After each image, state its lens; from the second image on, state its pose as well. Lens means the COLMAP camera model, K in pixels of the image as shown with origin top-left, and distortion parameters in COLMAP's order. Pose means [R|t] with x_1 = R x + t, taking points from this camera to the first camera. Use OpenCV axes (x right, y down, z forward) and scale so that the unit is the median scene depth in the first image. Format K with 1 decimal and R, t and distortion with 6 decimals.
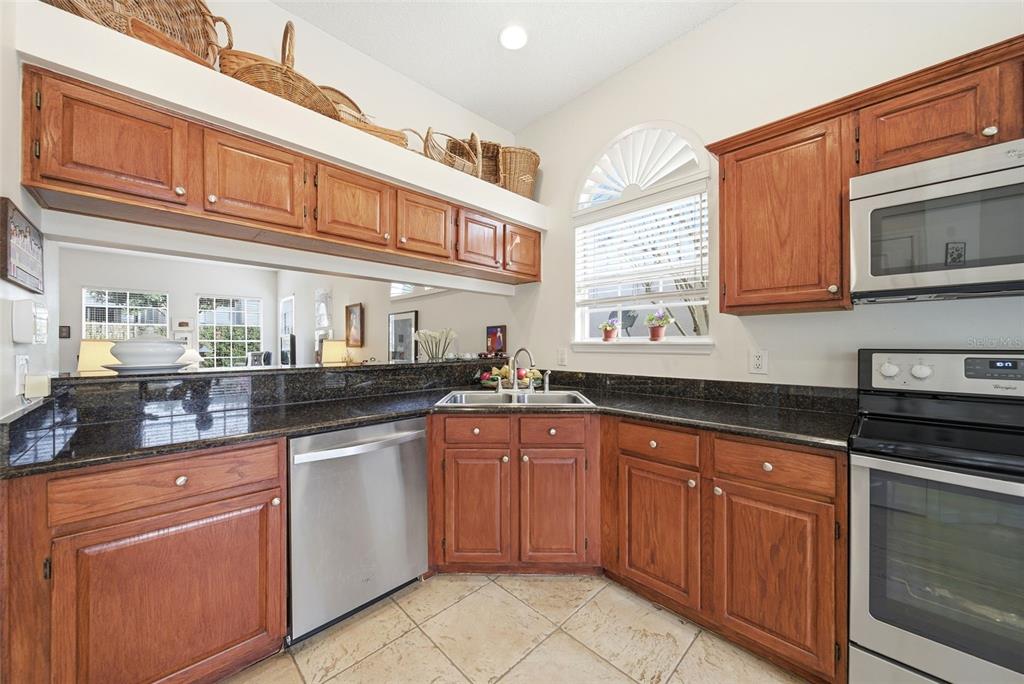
lens RADIAL K [[372.6, 0, 513.2], [0, 372.6, 345.7], [0, 0, 1]] dist [0.000746, -0.000032]
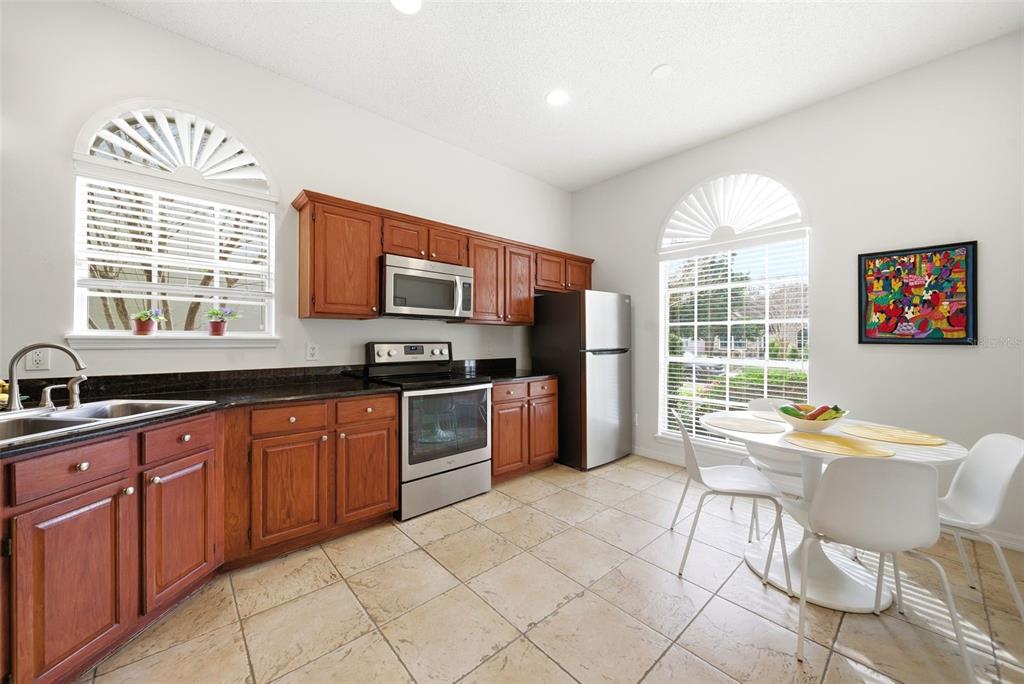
lens RADIAL K [[372.6, 0, 513.1], [0, 372.6, 340.4], [0, 0, 1]] dist [0.000746, -0.000032]
pose [[0.040838, 0.001821, 0.999164, -0.850197], [0.004273, 0.999989, -0.001997, 0.006806], [-0.999157, 0.004351, 0.040830, 0.220940]]
